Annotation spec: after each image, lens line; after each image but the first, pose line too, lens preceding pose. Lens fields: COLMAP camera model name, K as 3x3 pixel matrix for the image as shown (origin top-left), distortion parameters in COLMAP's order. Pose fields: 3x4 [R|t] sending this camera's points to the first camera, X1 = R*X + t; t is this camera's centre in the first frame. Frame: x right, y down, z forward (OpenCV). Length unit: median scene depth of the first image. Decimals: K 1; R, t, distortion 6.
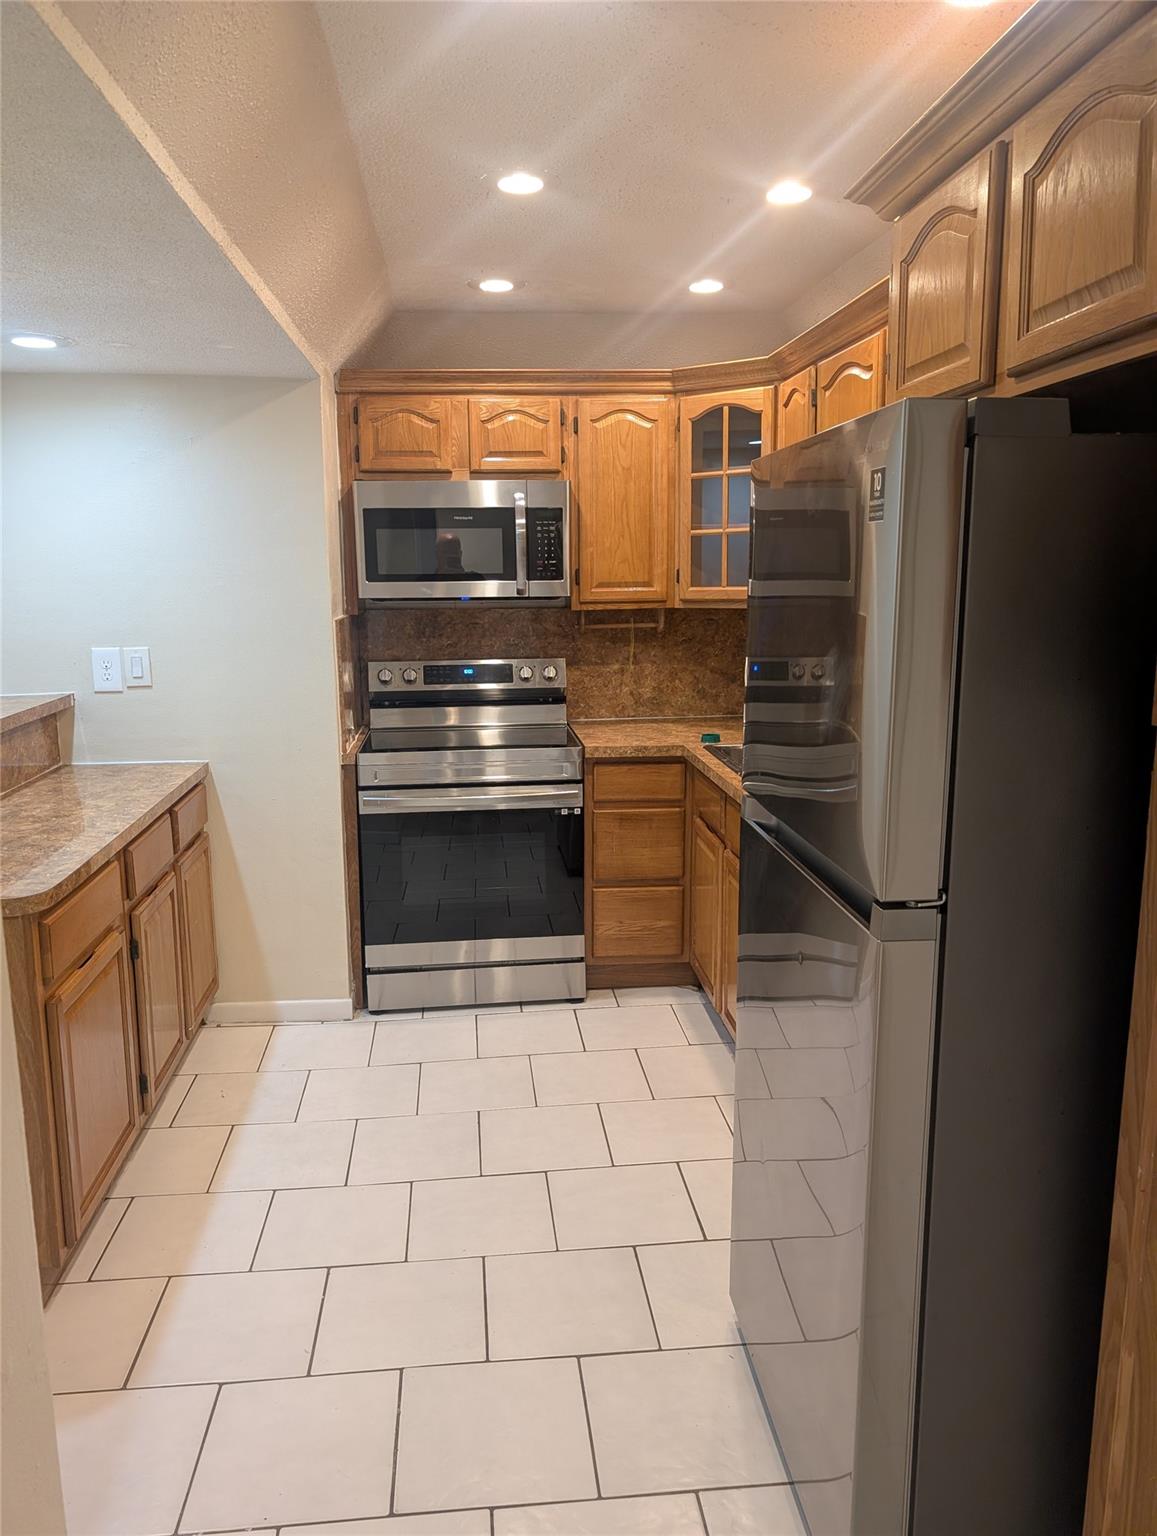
lens RADIAL K [[1126.2, 0, 576.5], [0, 1126.2, 760.3], [0, 0, 1]] dist [0.022949, -0.007212]
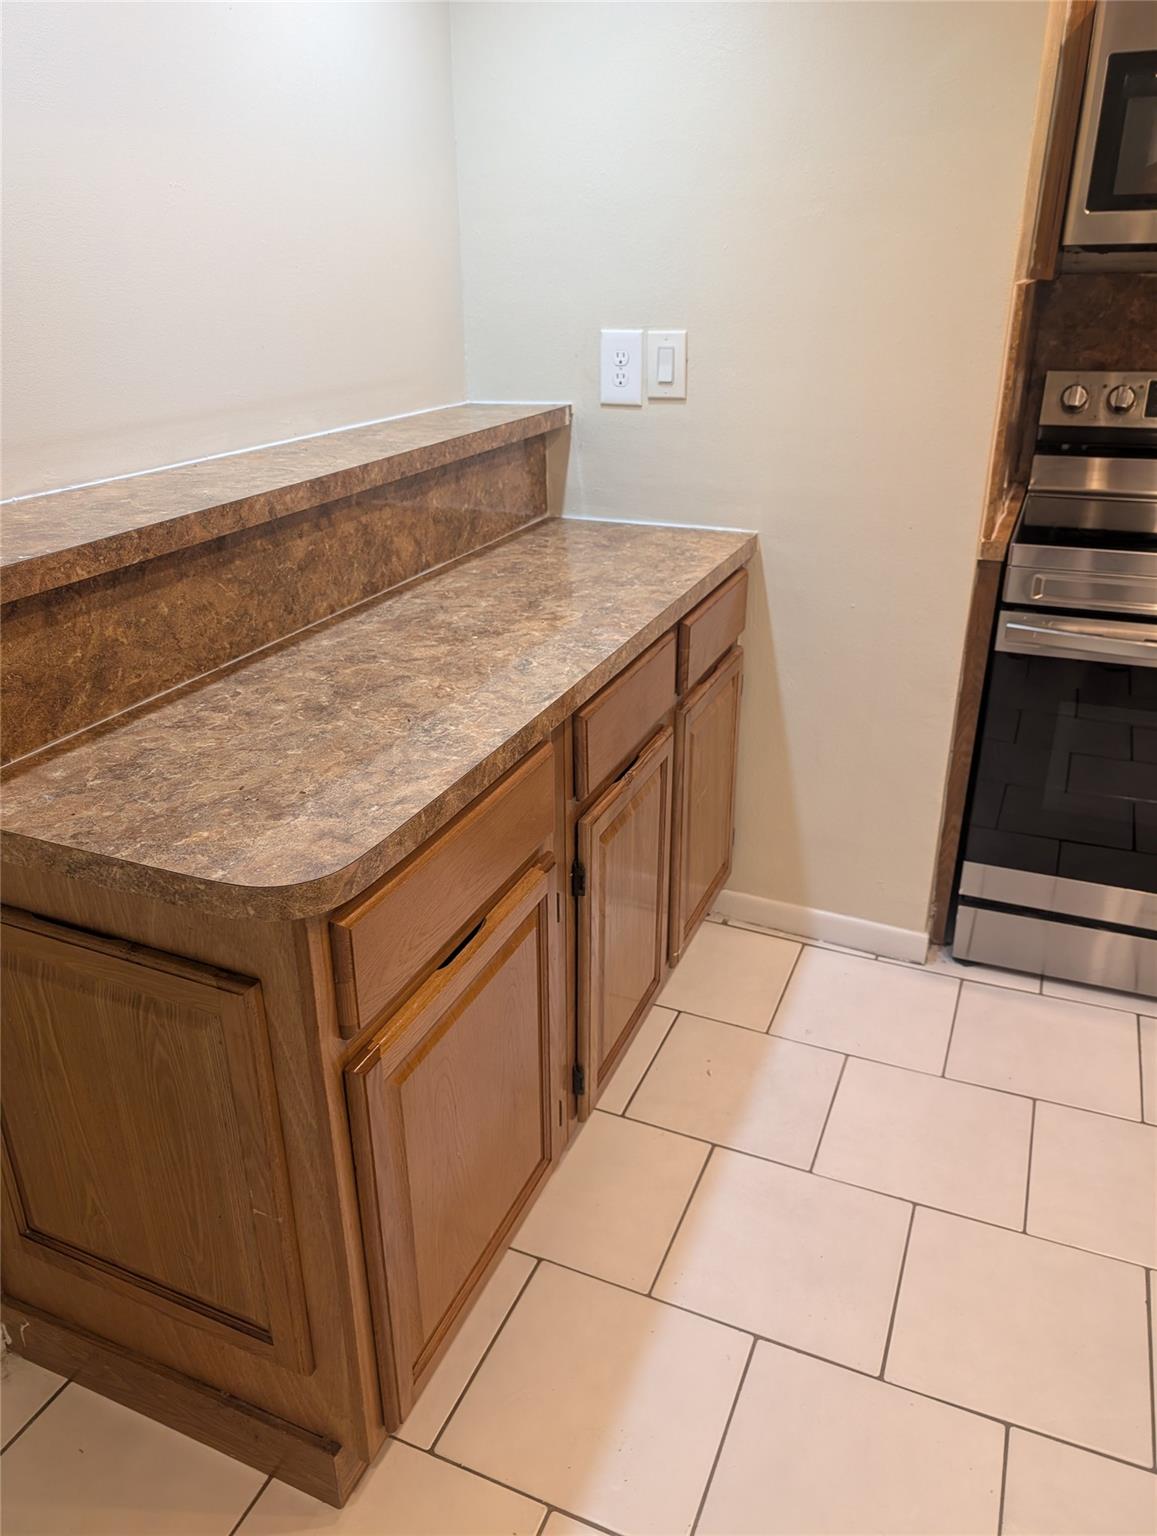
lens RADIAL K [[1126.2, 0, 584.6], [0, 1126.2, 768.3], [0, 0, 1]] dist [0.022949, -0.007212]
pose [[0.876080, 0.200261, -0.438612, -0.116341], [-0.082418, 0.958477, 0.272999, -0.036520], [0.475070, -0.203020, 0.856207, 0.412390]]
